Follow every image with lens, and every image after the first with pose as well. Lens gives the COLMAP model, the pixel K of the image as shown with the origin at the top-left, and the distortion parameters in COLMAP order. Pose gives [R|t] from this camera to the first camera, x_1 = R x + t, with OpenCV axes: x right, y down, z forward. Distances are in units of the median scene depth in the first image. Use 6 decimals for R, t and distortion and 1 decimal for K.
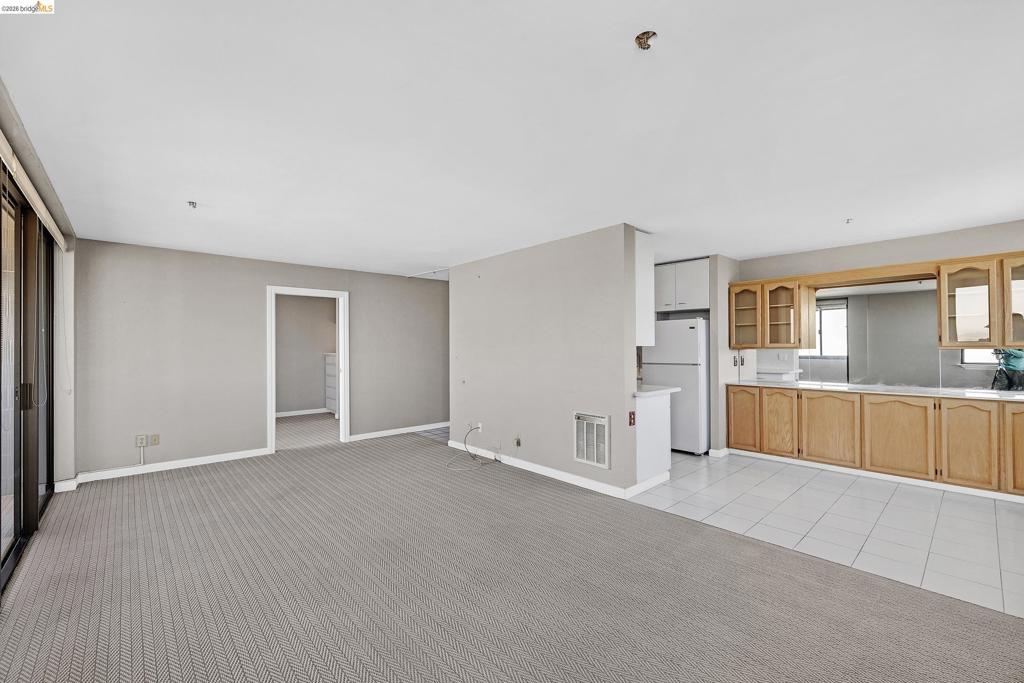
lens RADIAL K [[427.0, 0, 512.4], [0, 427.0, 341.7], [0, 0, 1]] dist [-0.007667, 0.001368]
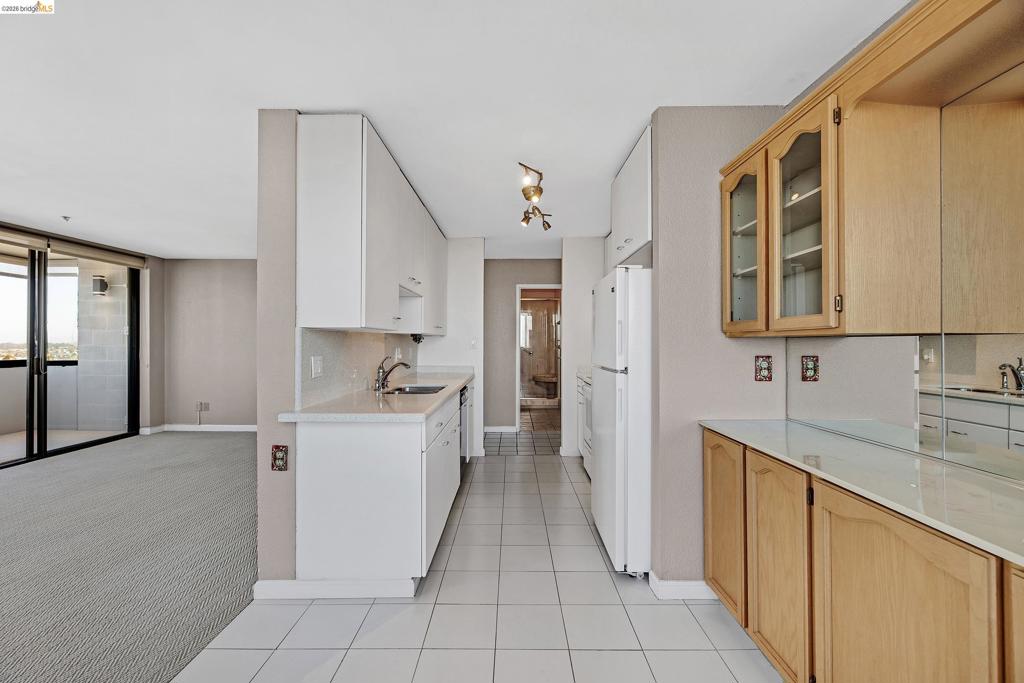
lens RADIAL K [[427.0, 0, 510.7], [0, 427.0, 340.2], [0, 0, 1]] dist [-0.007667, 0.001368]
pose [[0.733779, 0.003044, -0.679382, 0.756761], [-0.004902, 0.999988, -0.000814, 0.023274], [0.679371, 0.003928, 0.733785, 0.692322]]
